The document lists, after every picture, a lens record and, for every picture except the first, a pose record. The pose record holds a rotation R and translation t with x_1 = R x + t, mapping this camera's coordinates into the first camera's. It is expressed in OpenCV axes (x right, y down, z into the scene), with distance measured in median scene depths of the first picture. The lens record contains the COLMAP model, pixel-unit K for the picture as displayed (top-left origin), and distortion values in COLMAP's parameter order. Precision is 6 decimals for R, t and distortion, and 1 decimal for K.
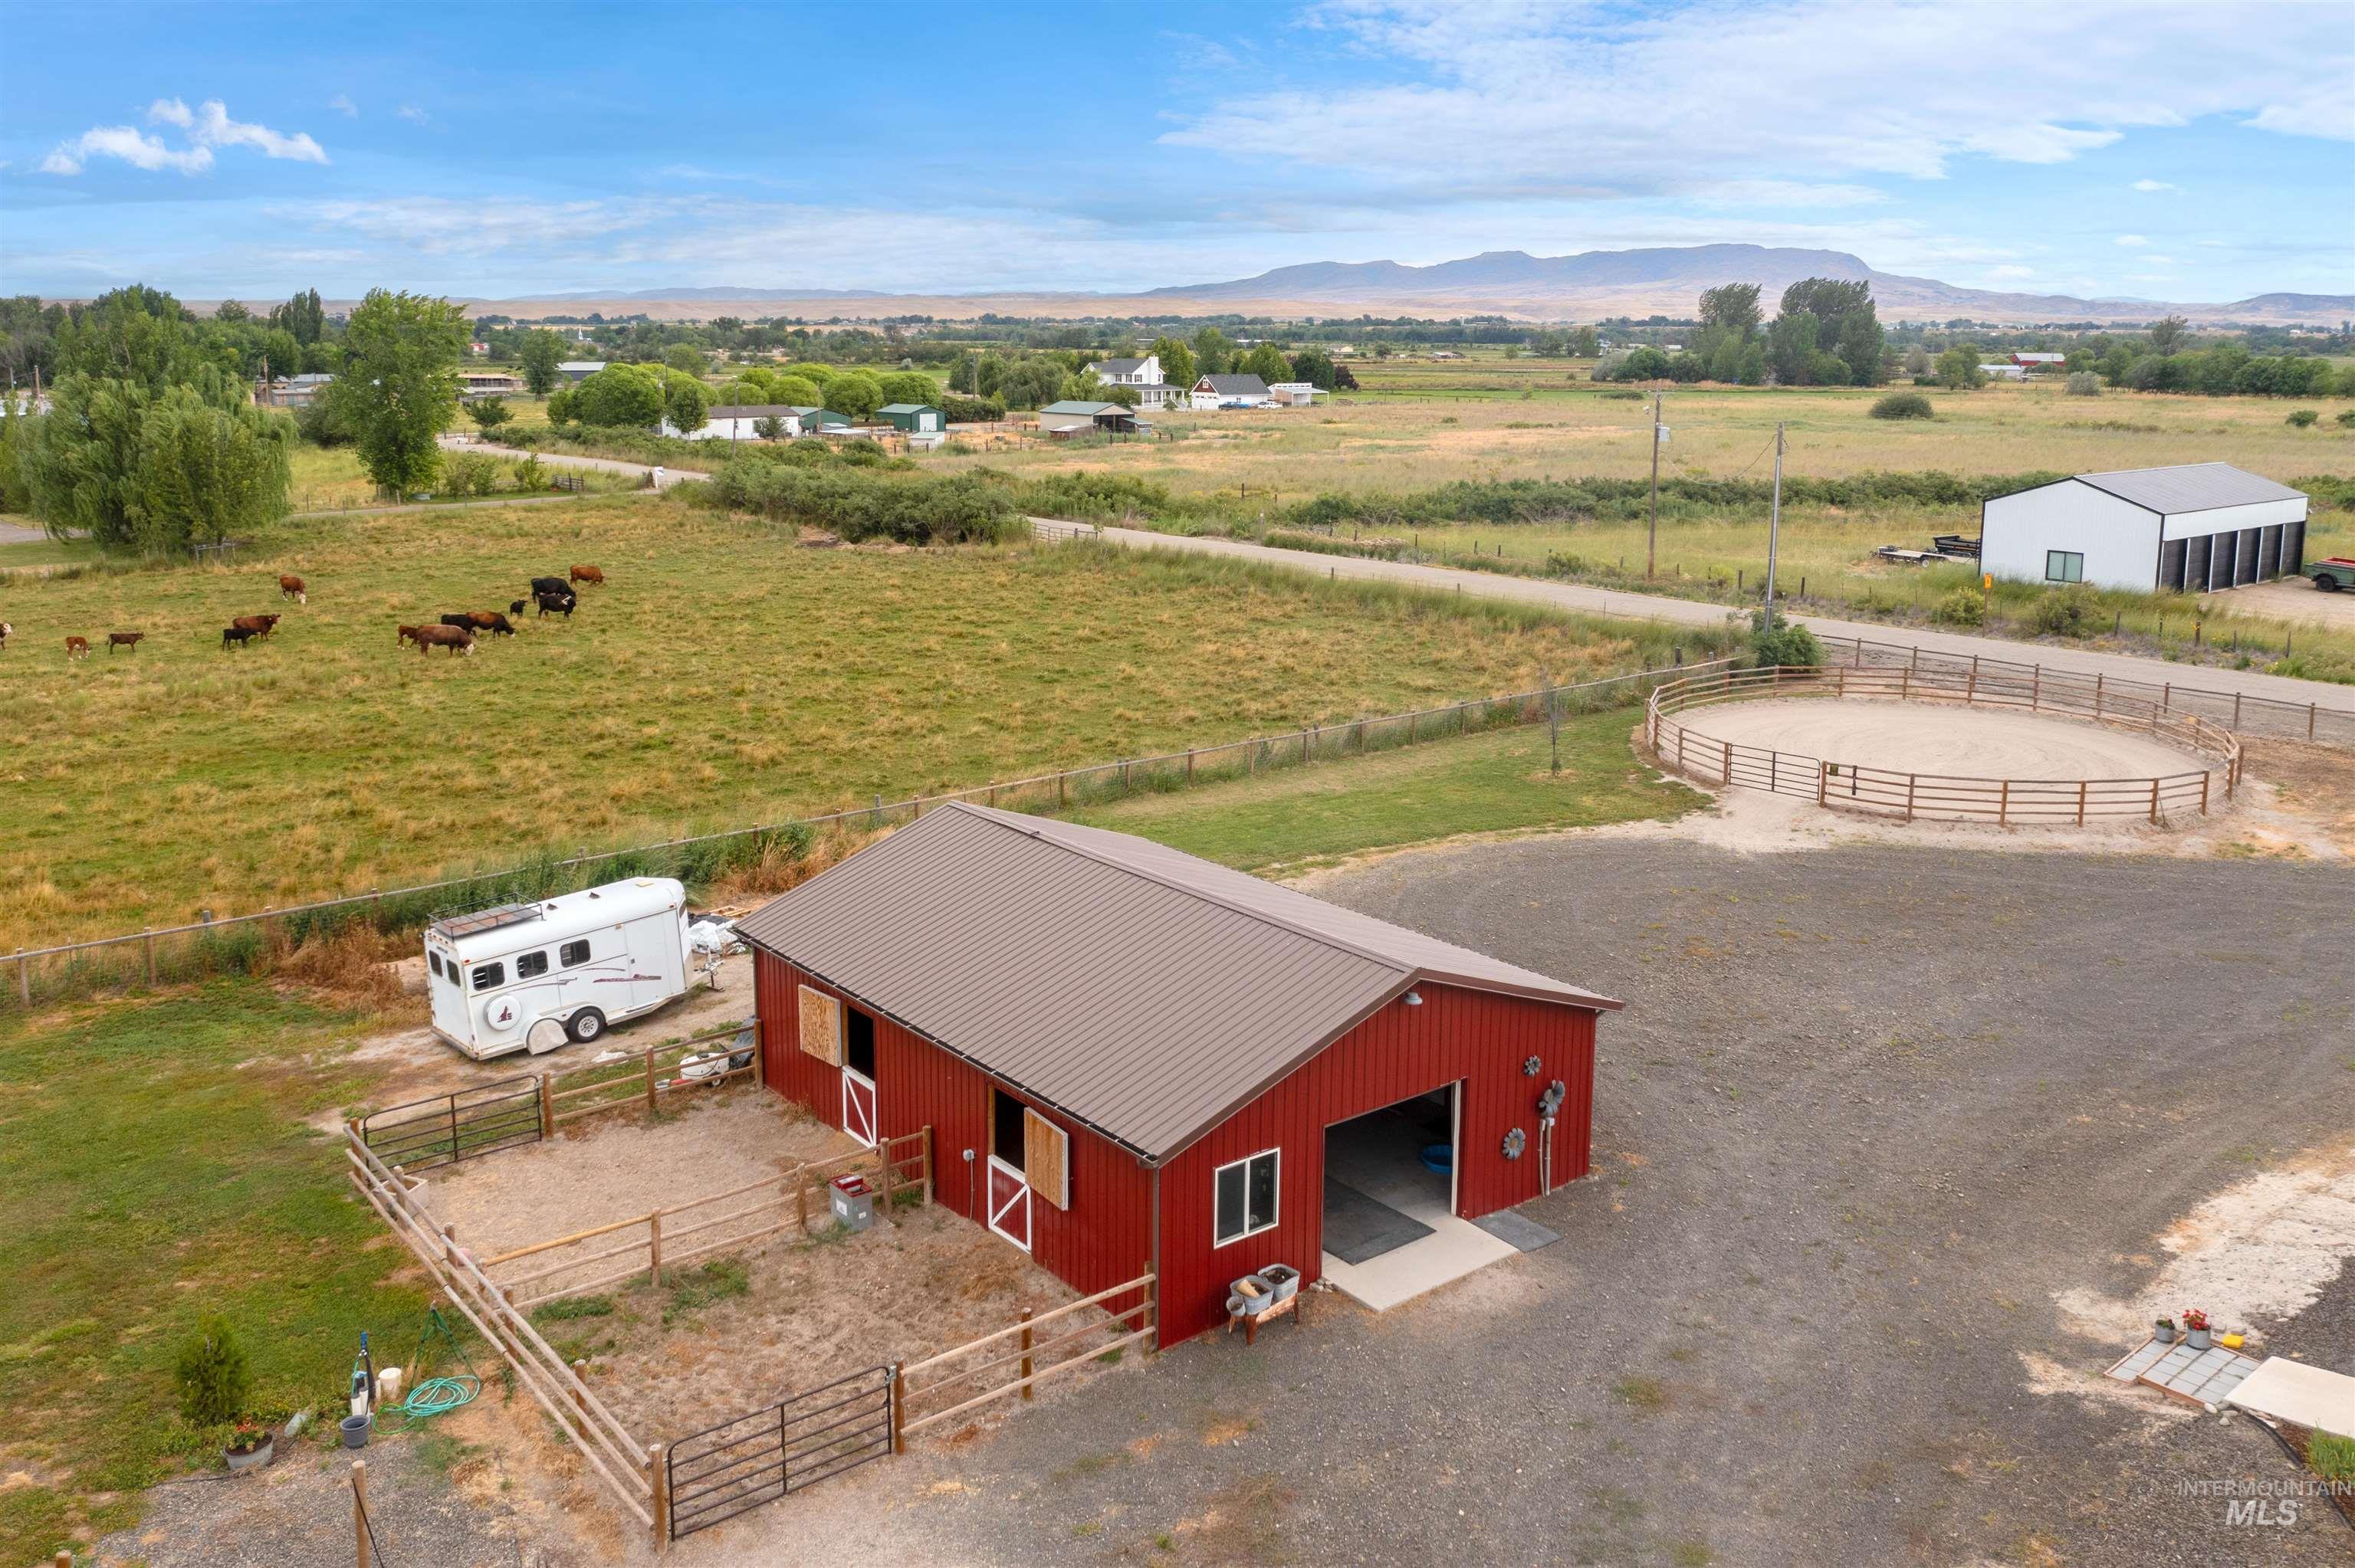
lens RADIAL K [[1896.9, 0, 1186.4], [0, 1896.9, 776.5], [0, 0, 1]] dist [-0.039894, 0.036491]
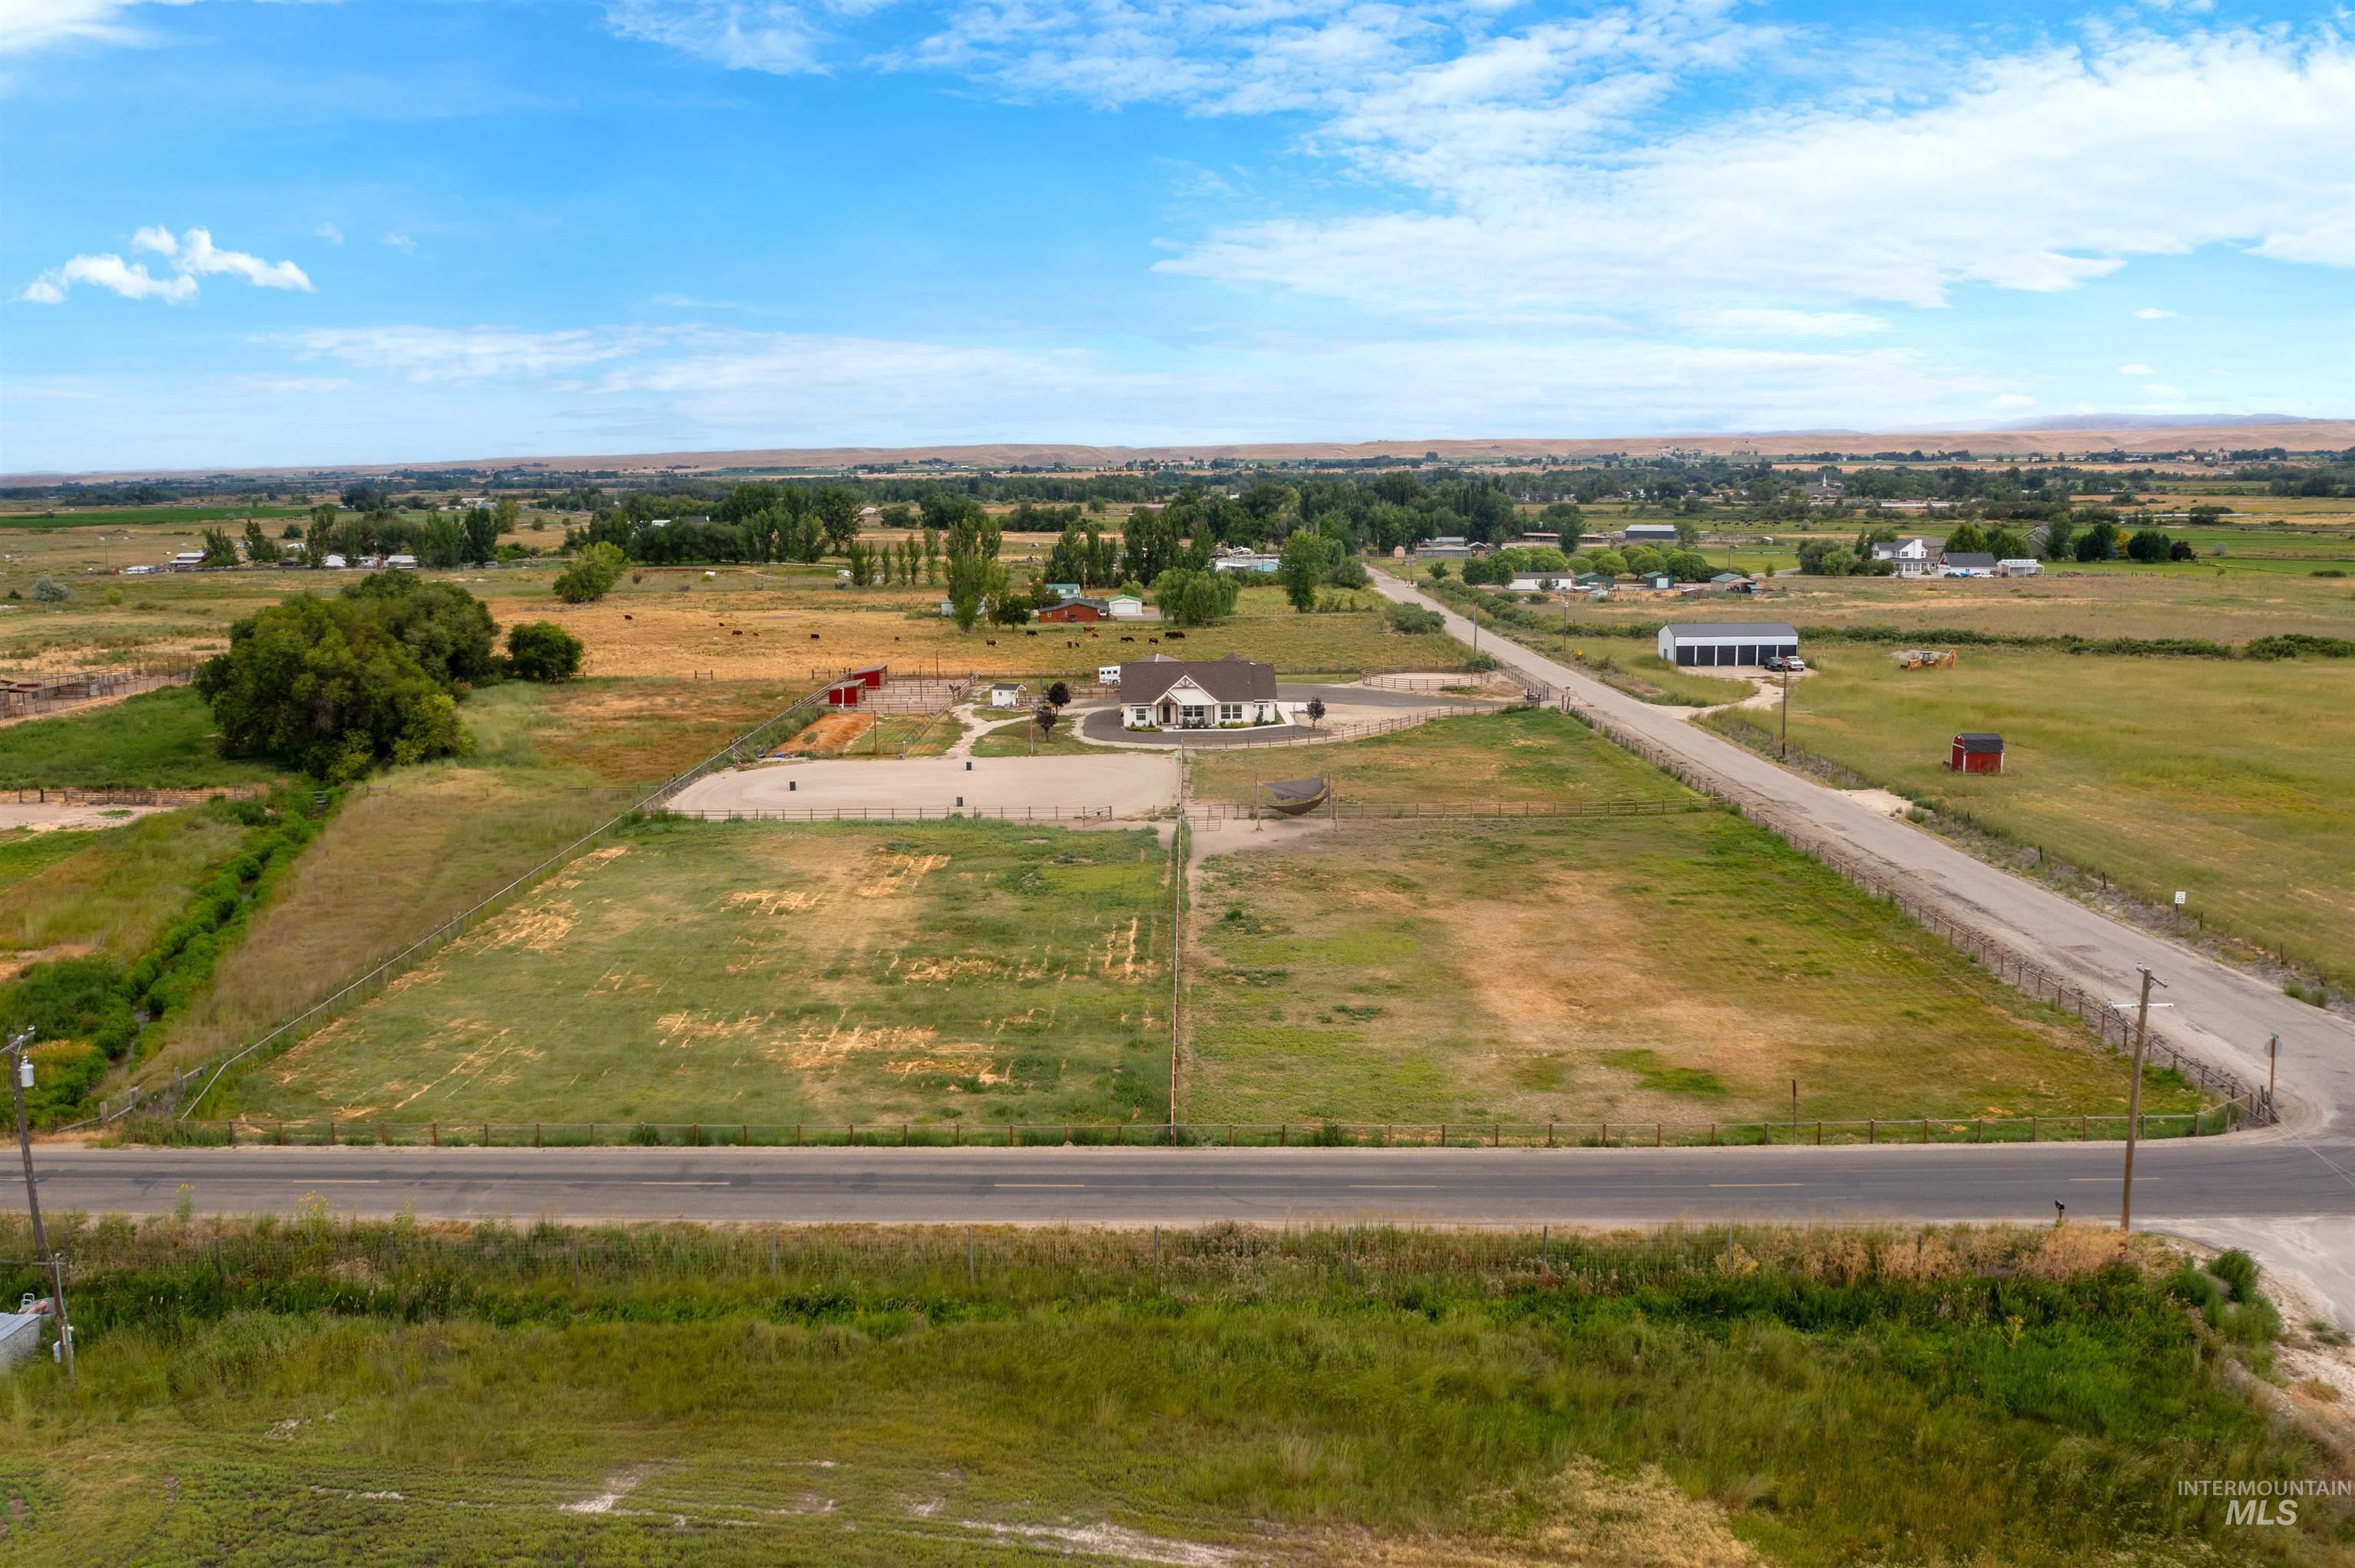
lens RADIAL K [[1896.9, 0, 1186.4], [0, 1896.9, 776.5], [0, 0, 1]] dist [-0.039894, 0.036491]
pose [[0.769690, 0.092345, -0.631703, 0.829598], [-0.133695, 0.990858, -0.018051, 0.106988], [0.624261, 0.098349, 0.775000, -0.804819]]
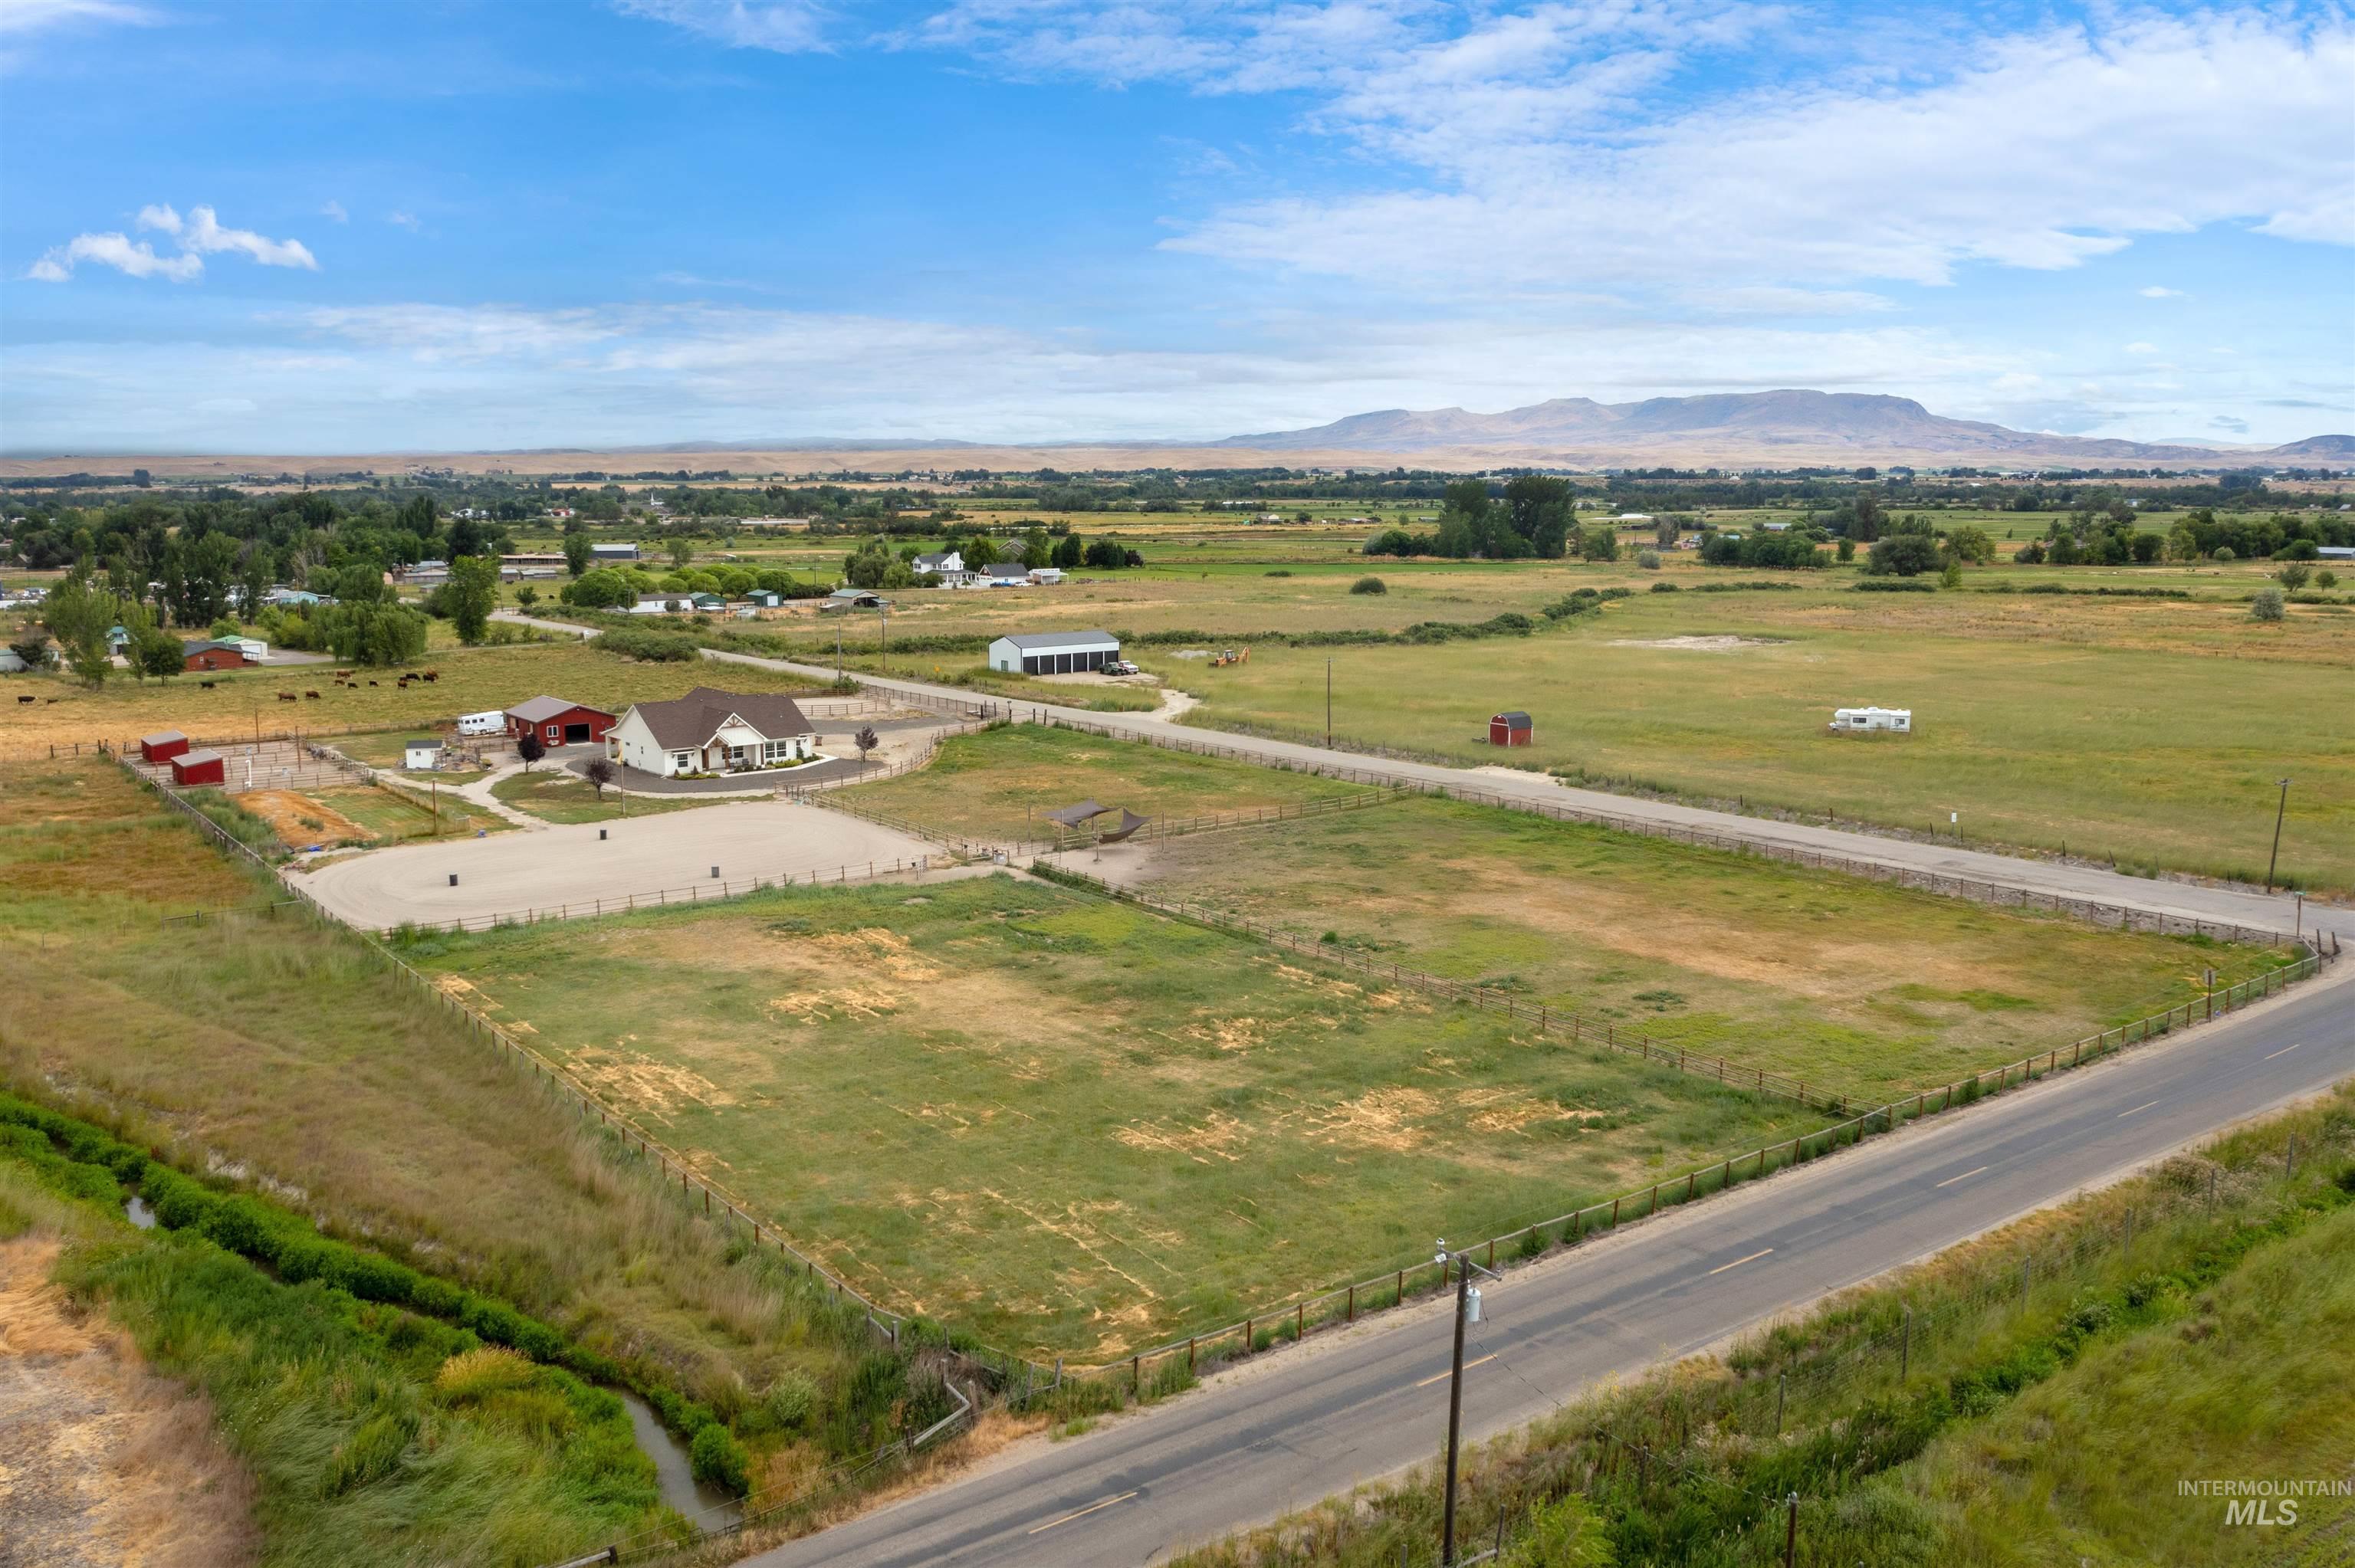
lens RADIAL K [[1896.9, 0, 1186.4], [0, 1896.9, 776.5], [0, 0, 1]] dist [-0.039894, 0.036491]
pose [[0.999039, 0.000255, -0.043826, 0.411990], [-0.003495, 0.997263, -0.073856, 0.133399], [0.043687, 0.073938, 0.996305, -0.922798]]
